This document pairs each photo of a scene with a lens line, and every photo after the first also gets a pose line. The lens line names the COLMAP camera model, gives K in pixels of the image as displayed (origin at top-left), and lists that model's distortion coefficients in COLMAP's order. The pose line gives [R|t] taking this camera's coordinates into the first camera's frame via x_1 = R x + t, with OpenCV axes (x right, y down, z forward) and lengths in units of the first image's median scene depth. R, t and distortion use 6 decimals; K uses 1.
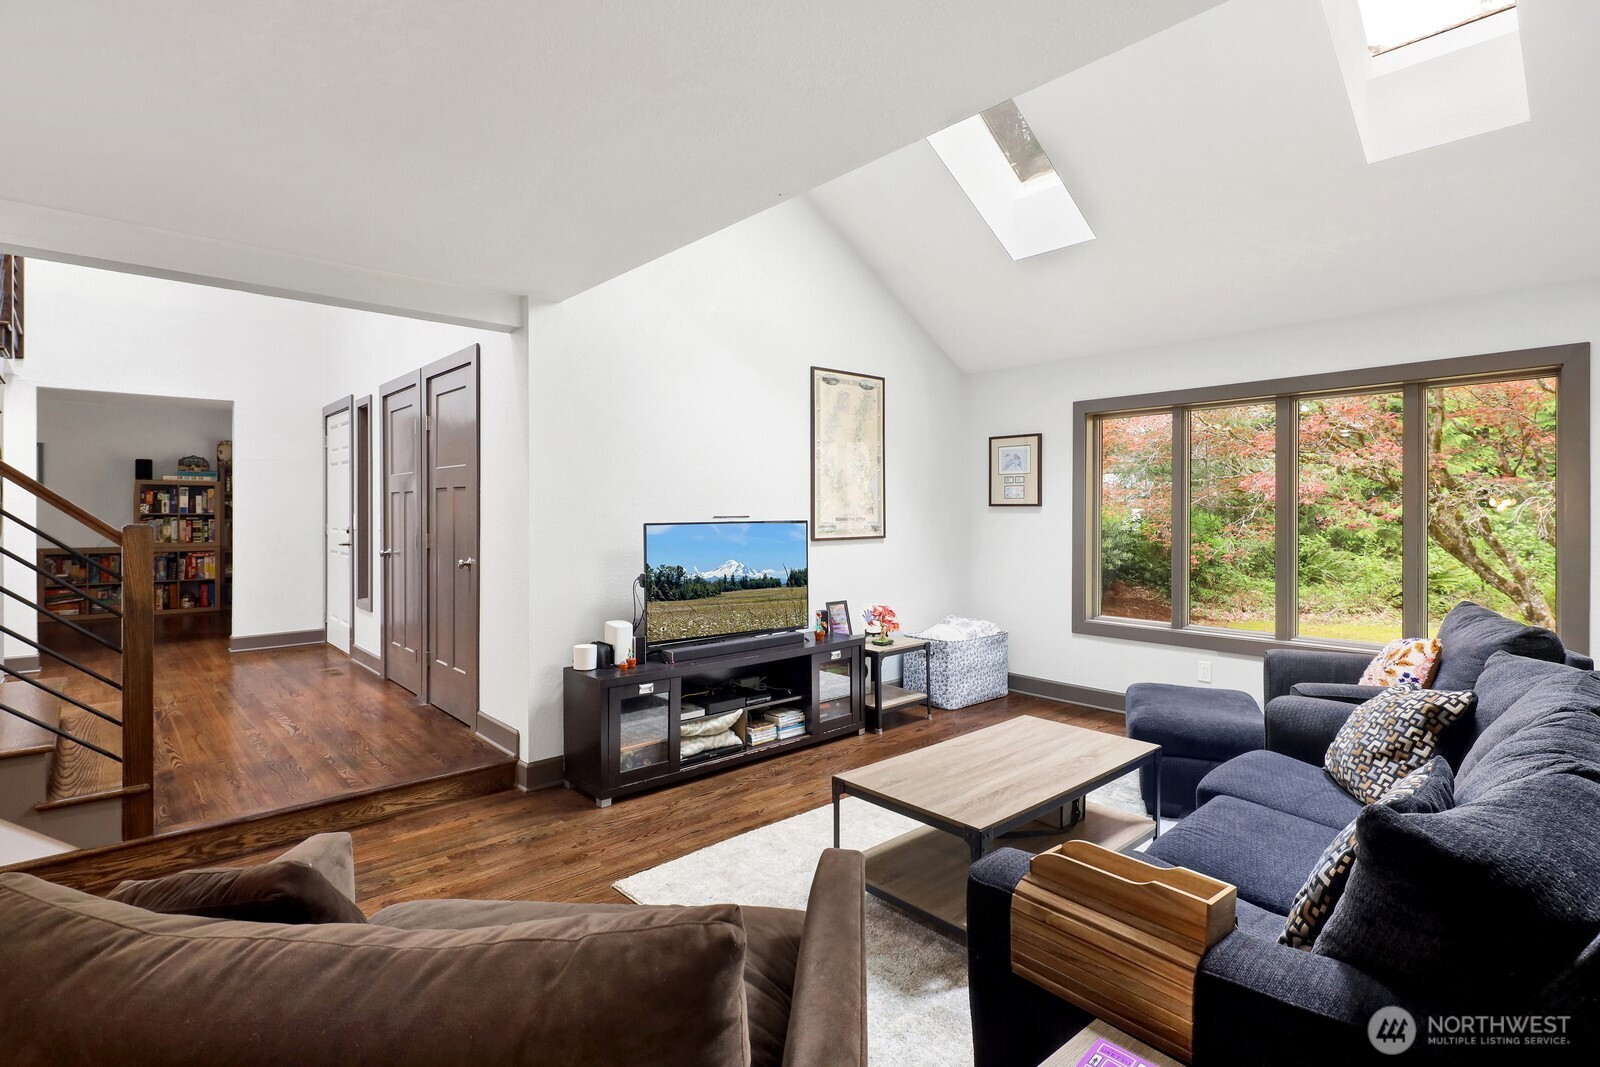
lens RADIAL K [[772.9, 0, 796.5], [0, 772.9, 523.9], [0, 0, 1]] dist [0.004012, 0.000364]
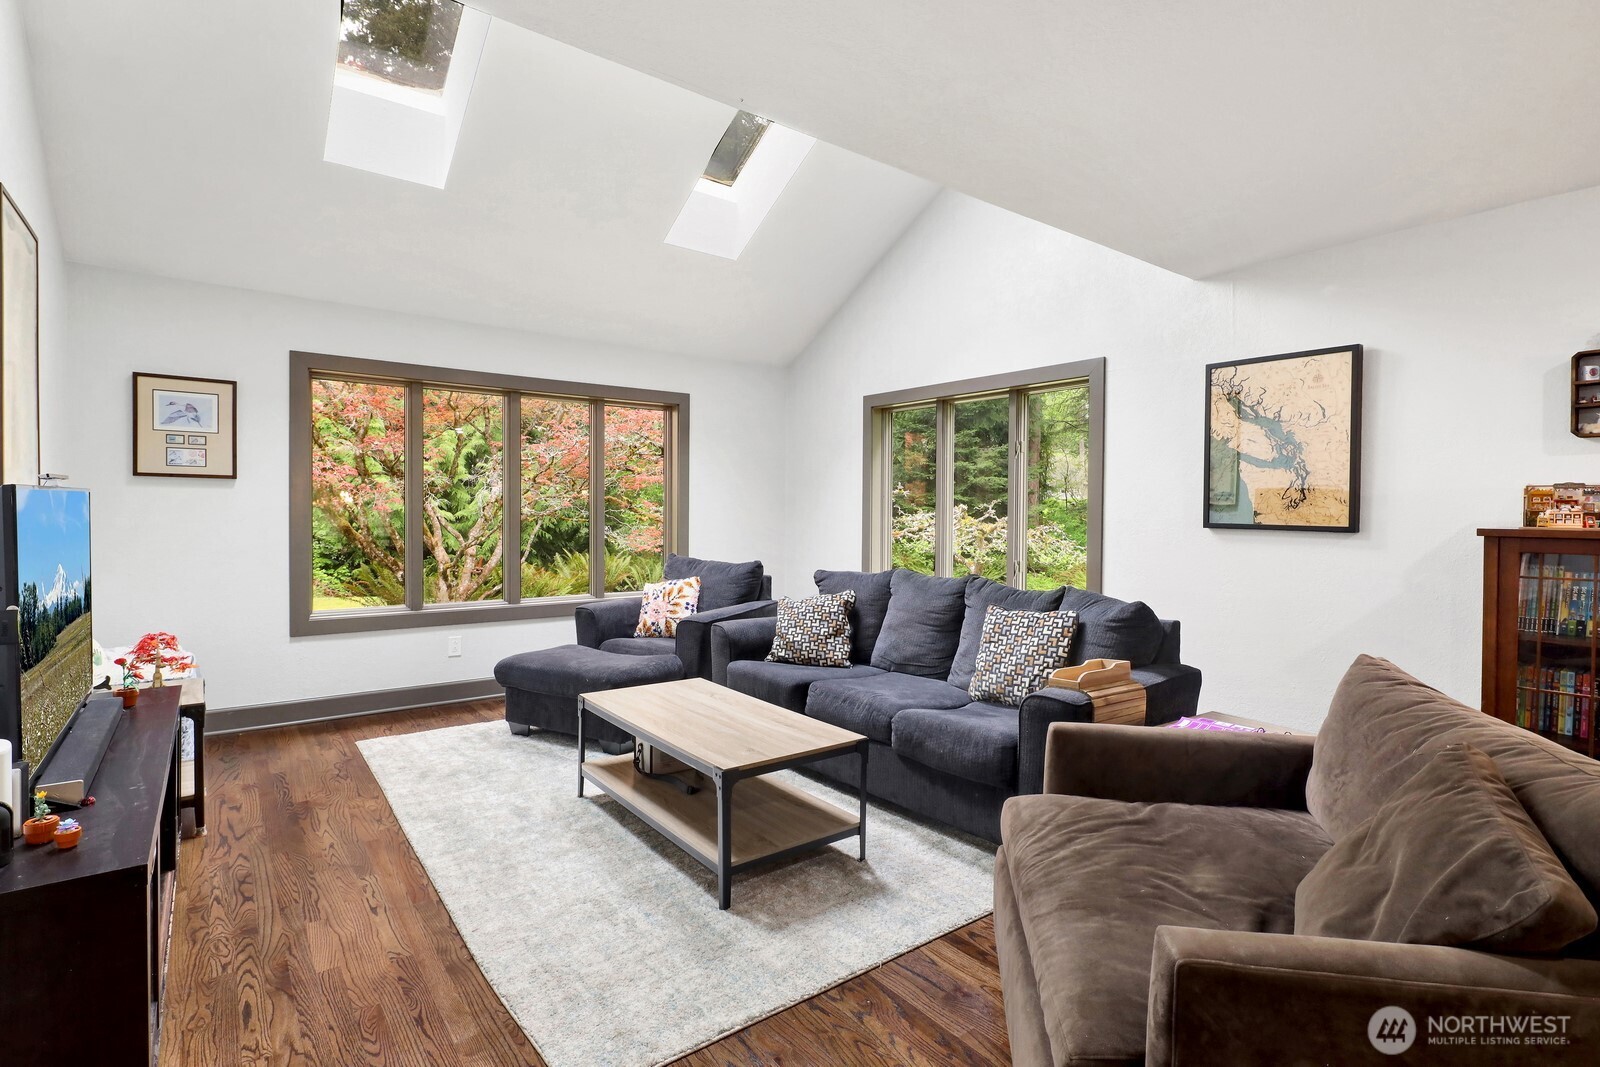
lens RADIAL K [[783.7, 0, 797.3], [0, 783.7, 515.3], [0, 0, 1]] dist [0.001045, -0.000562]
pose [[0.090643, -0.005071, 0.995871, -0.642122], [0.007118, 0.999965, 0.004444, 0.021582], [-0.995858, 0.006685, 0.090676, 0.630136]]
